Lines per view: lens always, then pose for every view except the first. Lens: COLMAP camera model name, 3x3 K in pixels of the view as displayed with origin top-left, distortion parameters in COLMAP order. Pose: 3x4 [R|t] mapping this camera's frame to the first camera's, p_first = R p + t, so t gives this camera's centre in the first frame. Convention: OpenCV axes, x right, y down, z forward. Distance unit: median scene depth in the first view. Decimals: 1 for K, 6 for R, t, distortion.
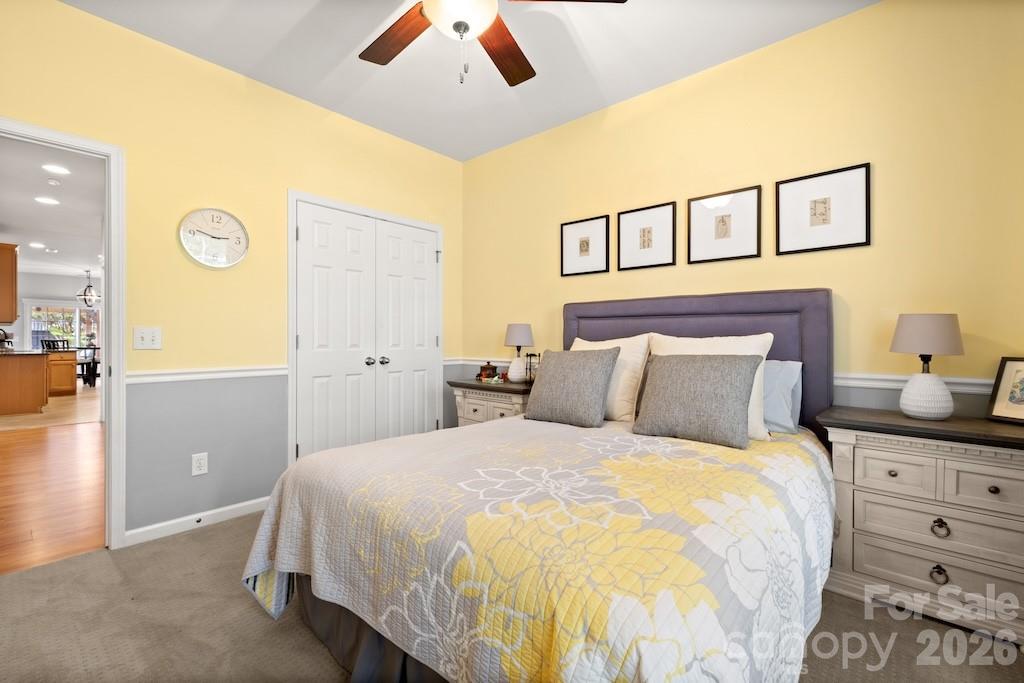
lens RADIAL K [[438.1, 0, 512.0], [0, 438.1, 341.5], [0, 0, 1]] dist [0.002706, 0.000468]
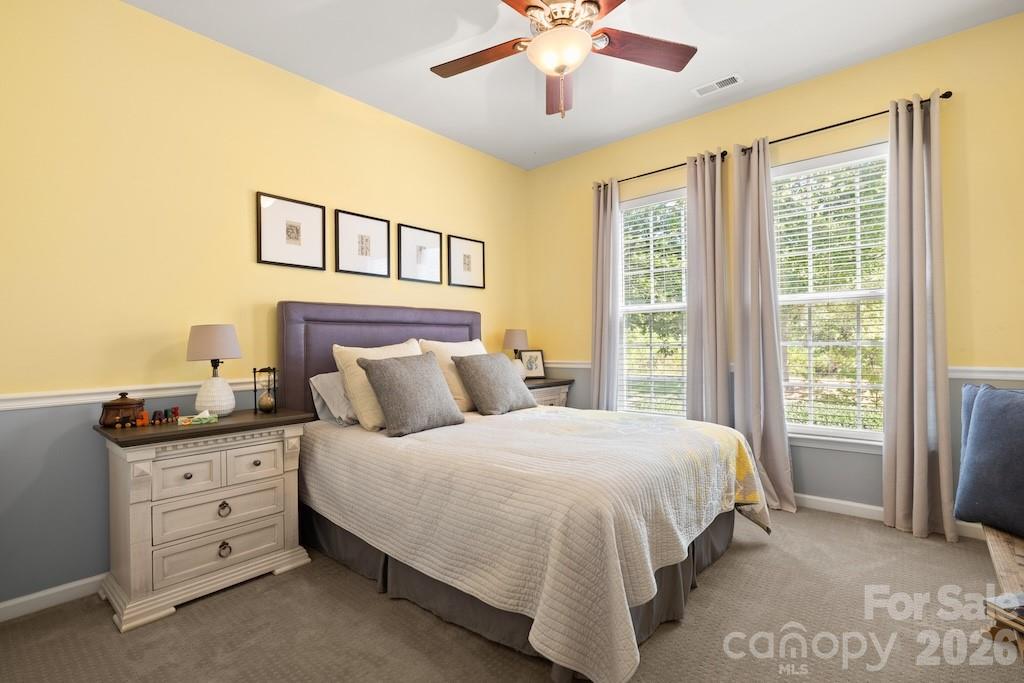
lens RADIAL K [[470.5, 0, 512.1], [0, 470.5, 343.6], [0, 0, 1]] dist [-0.000401, -0.000001]
pose [[0.003178, -0.005059, 0.999982, -0.689970], [0.024043, 0.999699, 0.004981, -0.005896], [-0.999706, 0.024027, 0.003299, 0.583162]]
